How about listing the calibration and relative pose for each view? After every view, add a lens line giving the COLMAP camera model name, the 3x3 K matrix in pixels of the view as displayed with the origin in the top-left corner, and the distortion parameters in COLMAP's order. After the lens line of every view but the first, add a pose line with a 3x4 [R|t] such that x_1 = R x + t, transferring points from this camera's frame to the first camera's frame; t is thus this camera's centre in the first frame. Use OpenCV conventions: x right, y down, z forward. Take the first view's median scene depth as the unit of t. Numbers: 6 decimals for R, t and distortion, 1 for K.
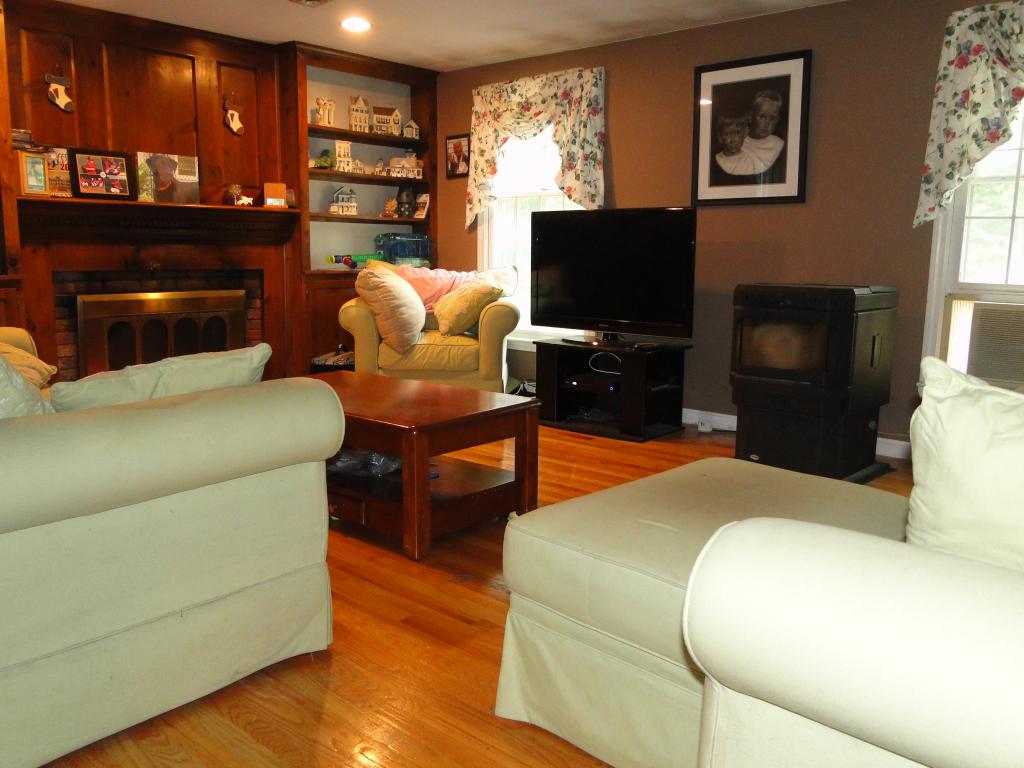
lens RADIAL K [[845.7, 0, 512.0], [0, 845.7, 384.0], [0, 0, 1]] dist [0.007132, 0.000635]
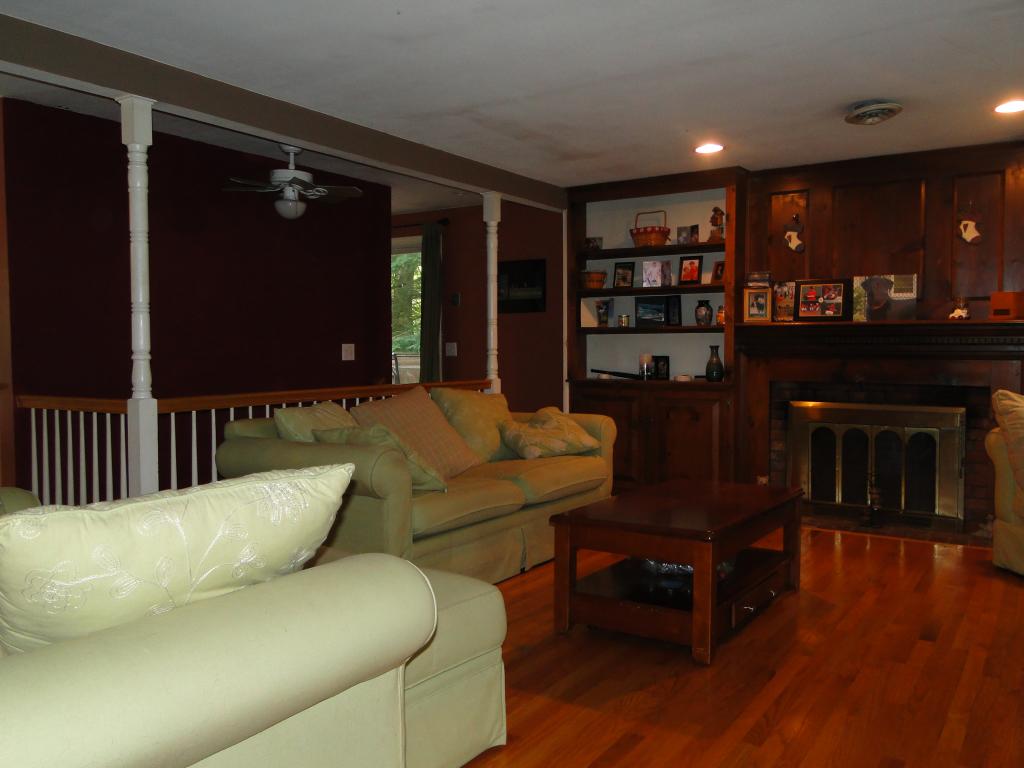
lens RADIAL K [[845.7, 0, 512.0], [0, 845.7, 384.0], [0, 0, 1]] dist [0.007132, 0.000635]
pose [[0.136465, 0.038981, -0.989878, 0.601991], [-0.159716, 0.987019, 0.016850, -0.084441], [0.977685, 0.155800, 0.140920, 0.435486]]
